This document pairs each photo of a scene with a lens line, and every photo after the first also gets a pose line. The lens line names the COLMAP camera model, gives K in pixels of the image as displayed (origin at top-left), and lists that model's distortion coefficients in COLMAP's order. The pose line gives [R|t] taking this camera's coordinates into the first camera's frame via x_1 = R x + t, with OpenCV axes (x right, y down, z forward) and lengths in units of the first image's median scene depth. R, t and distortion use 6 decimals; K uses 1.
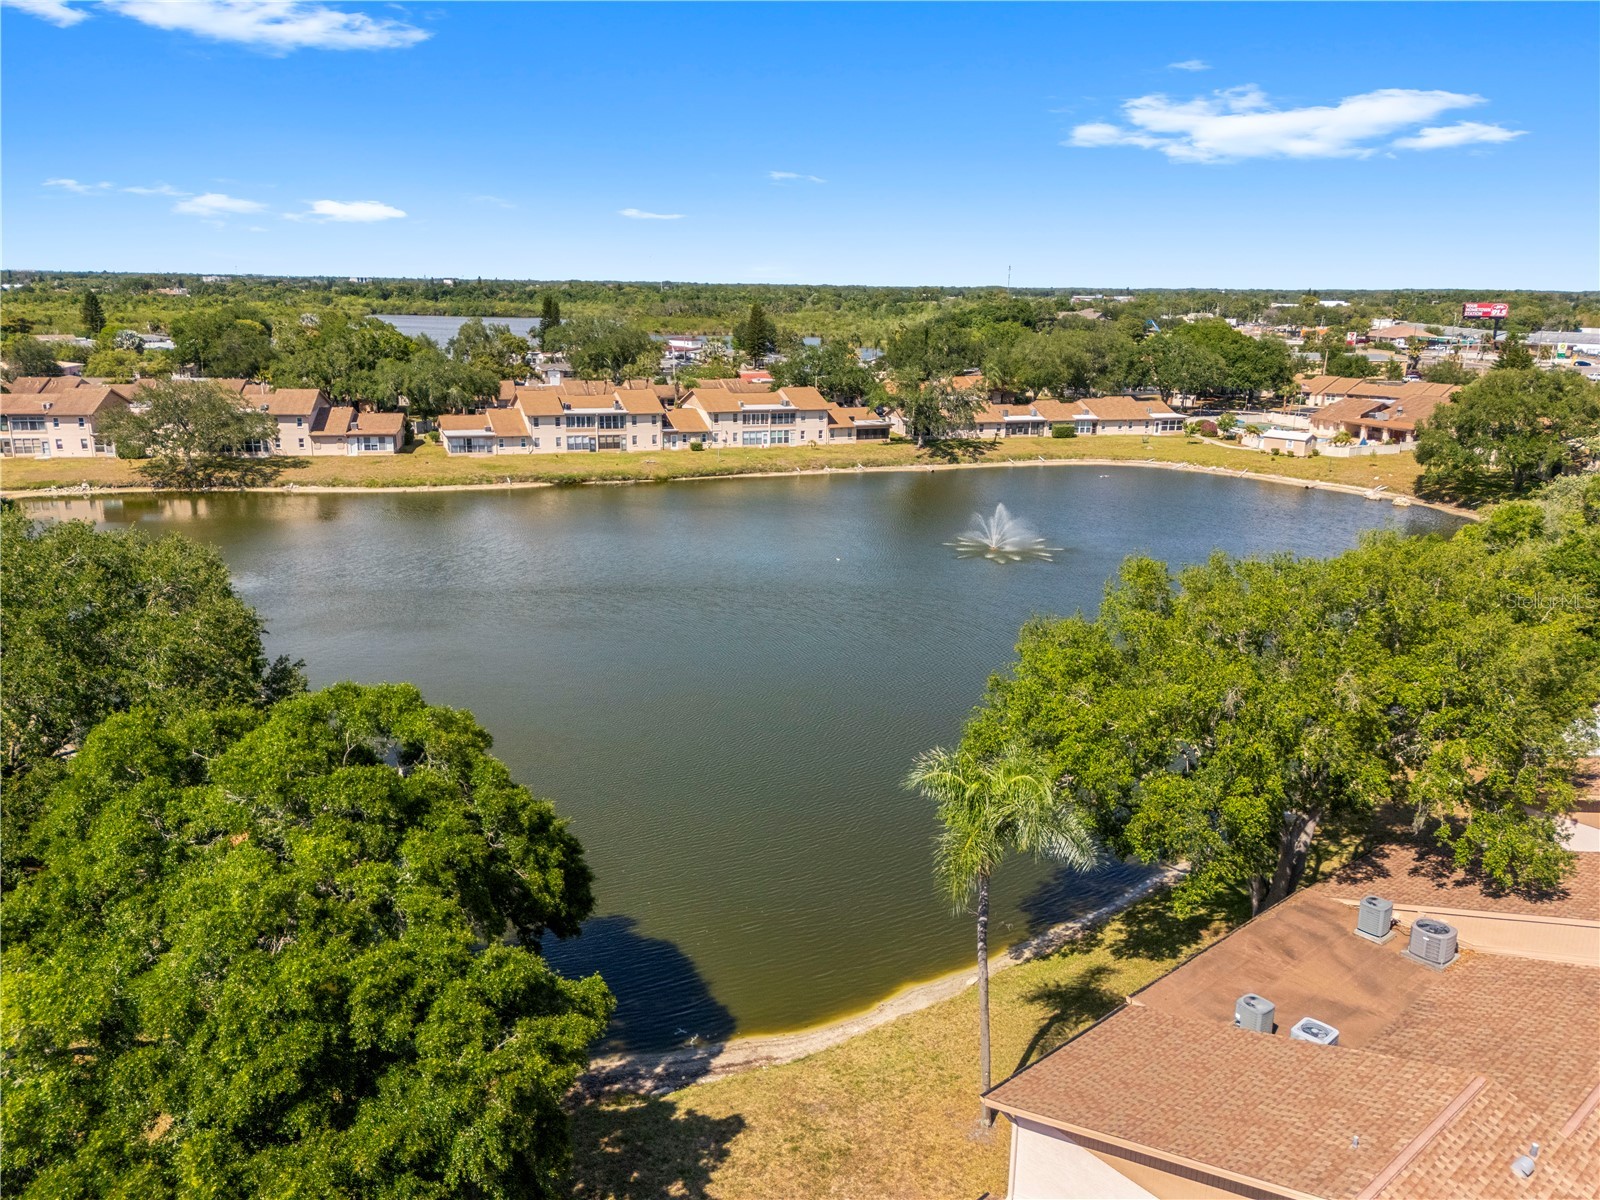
lens RADIAL K [[1165.9, 0, 804.7], [0, 1165.9, 618.1], [0, 0, 1]] dist [0.110745, -0.126699]
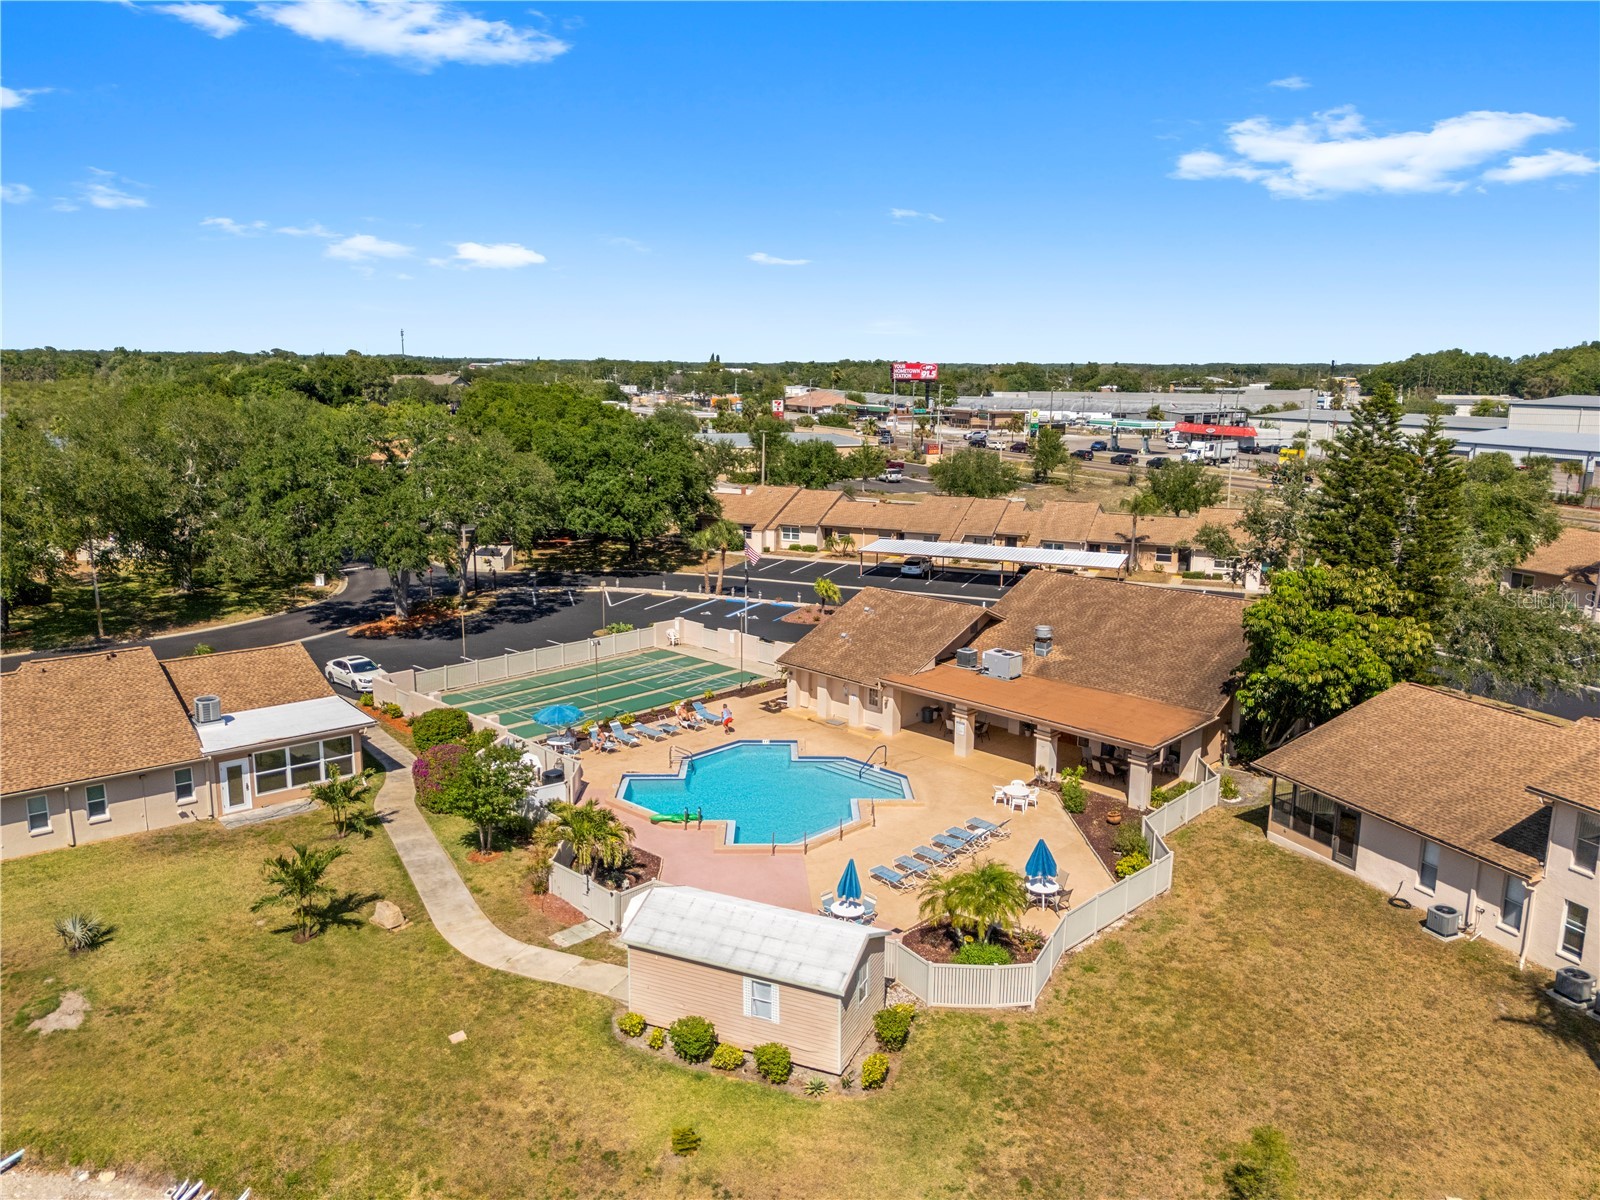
lens RADIAL K [[1172.5, 0, 799.6], [0, 1172.5, 606.0], [0, 0, 1]] dist [0.083047, -0.081978]
pose [[0.894943, -0.094603, 0.436036, 0.329482], [0.123715, 0.991559, -0.038789, -0.192134], [-0.428686, 0.088658, 0.899093, 0.801321]]
